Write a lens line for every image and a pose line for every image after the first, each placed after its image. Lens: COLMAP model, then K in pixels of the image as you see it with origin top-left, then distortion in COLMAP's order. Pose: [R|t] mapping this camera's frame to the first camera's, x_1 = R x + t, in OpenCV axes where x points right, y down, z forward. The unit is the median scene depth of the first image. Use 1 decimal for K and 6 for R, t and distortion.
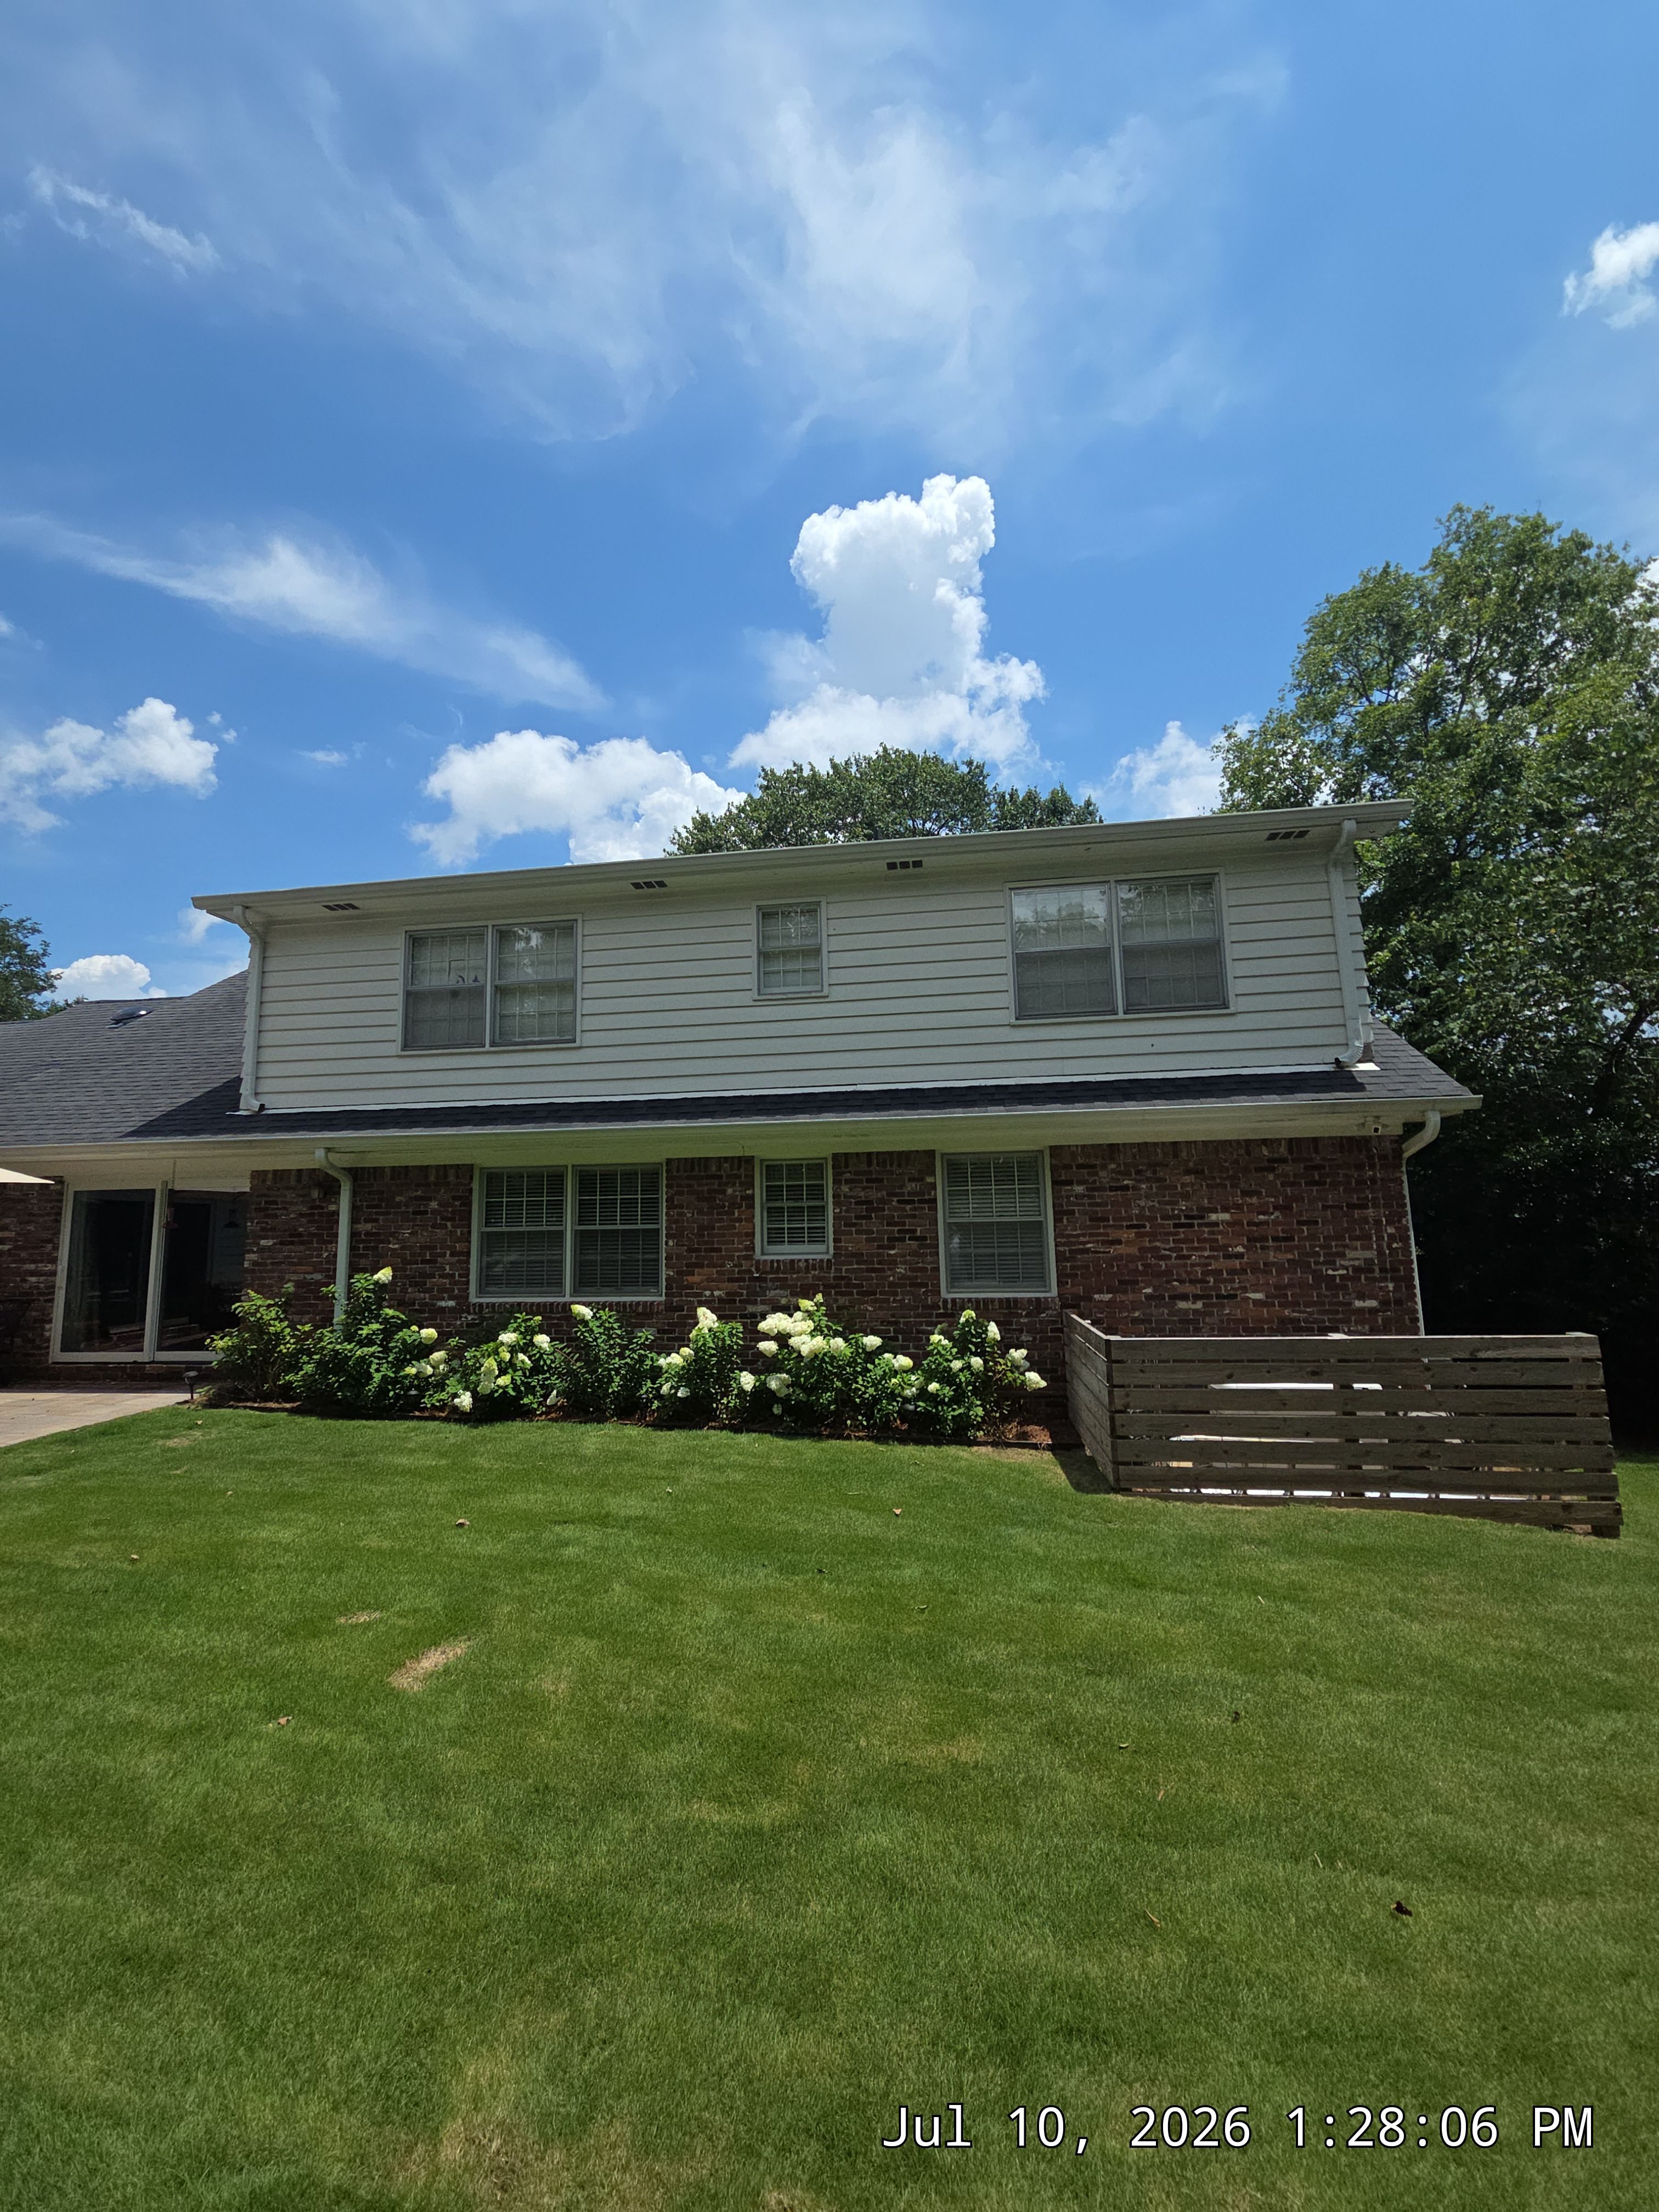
lens RADIAL K [[911.8, 0, 819.2], [0, 911.8, 1108.1], [0, 0, 1]] dist [0.015618, 0.000098]
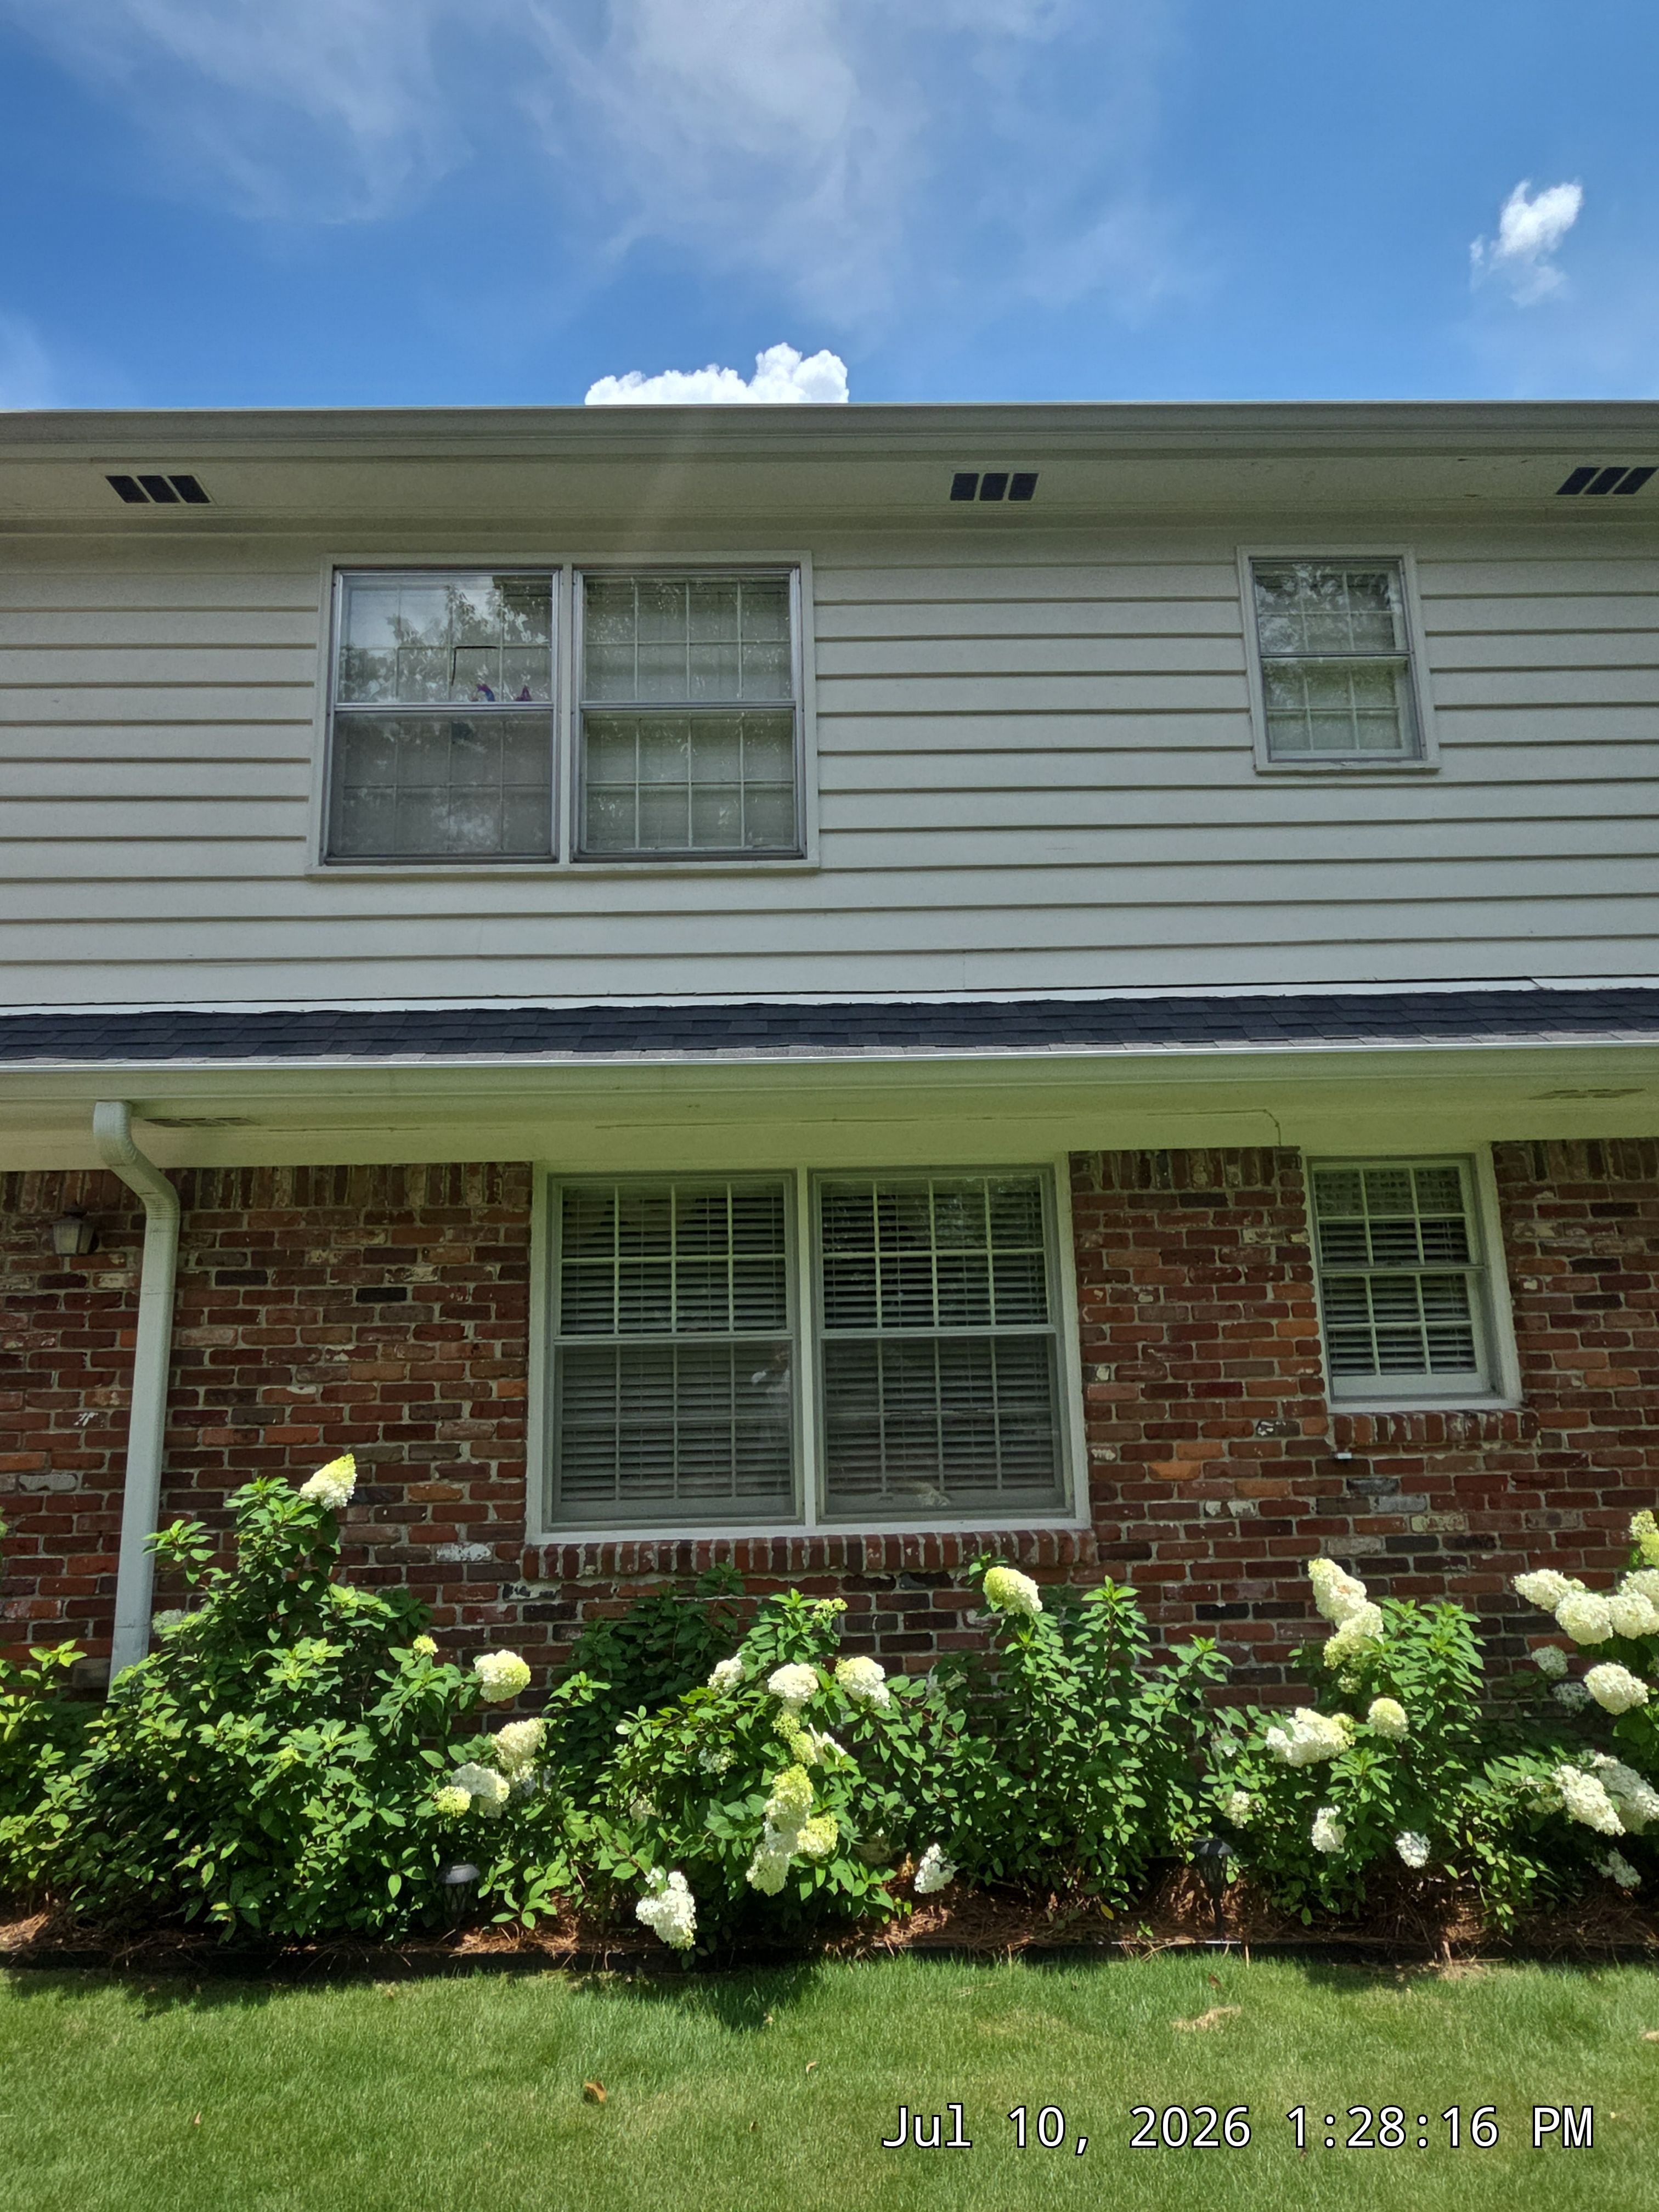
lens RADIAL K [[1256.9, 0, 824.3], [0, 1256.9, 1091.7], [0, 0, 1]] dist [0.006687, 0.001693]
pose [[0.984489, 0.027071, 0.173346, -0.362676], [-0.015581, 0.997611, -0.067305, 0.066958], [-0.174753, 0.063560, 0.982559, 0.489290]]
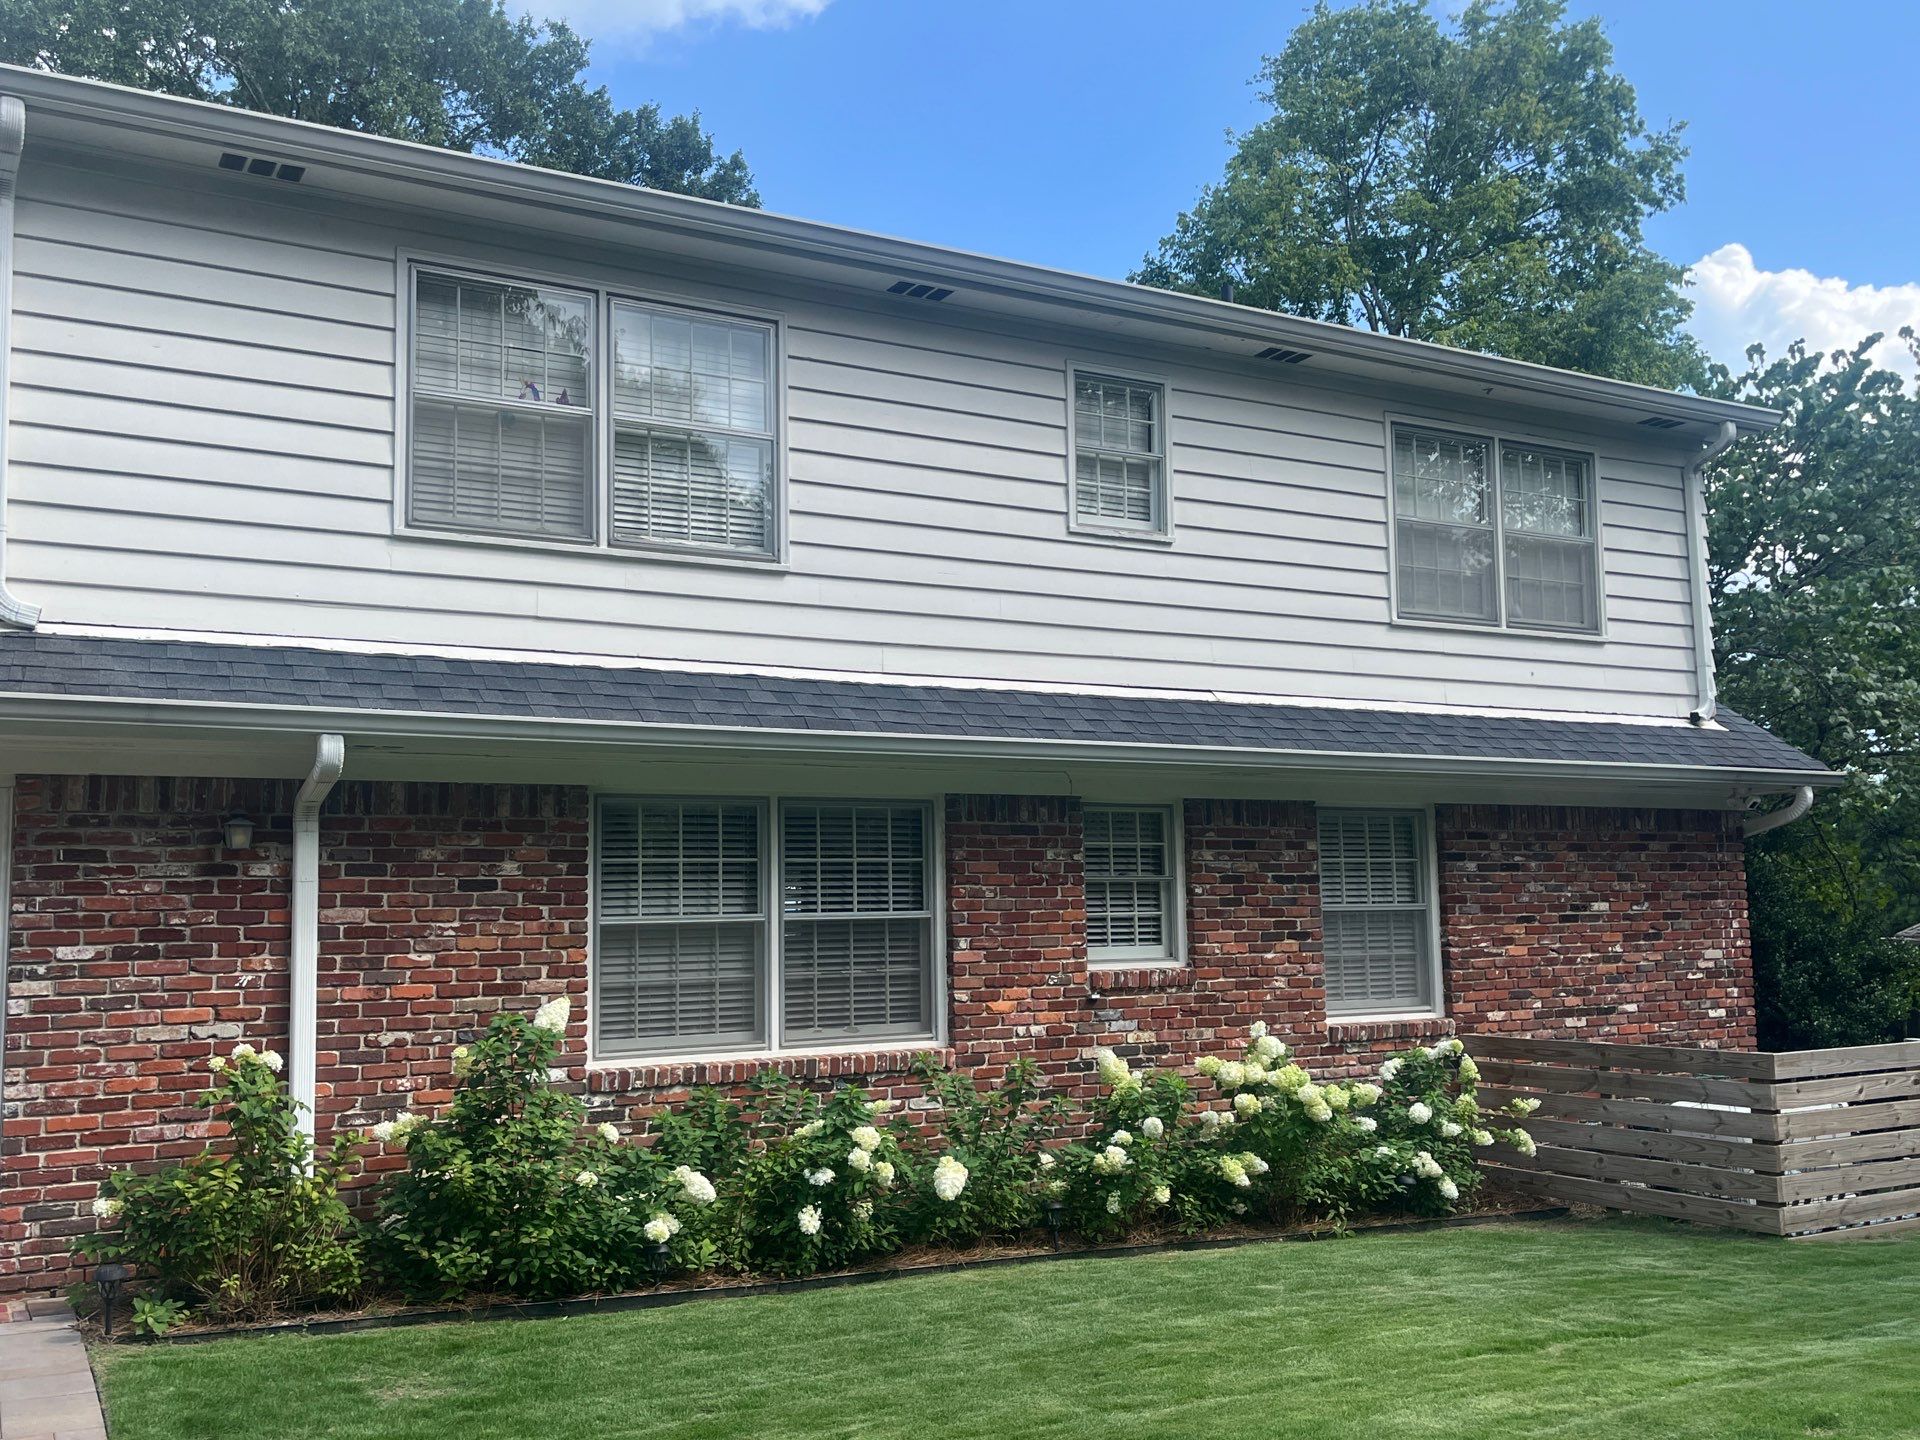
lens RADIAL K [[1793.3, 0, 960.0], [0, 1793.3, 720.0], [0, 0, 1]] dist [0.161115, -0.356976]
pose [[0.778375, 0.072029, 0.623654, -0.850968], [-0.079051, 0.996735, -0.016455, 0.027128], [-0.622803, -0.036493, 0.781527, 0.132527]]
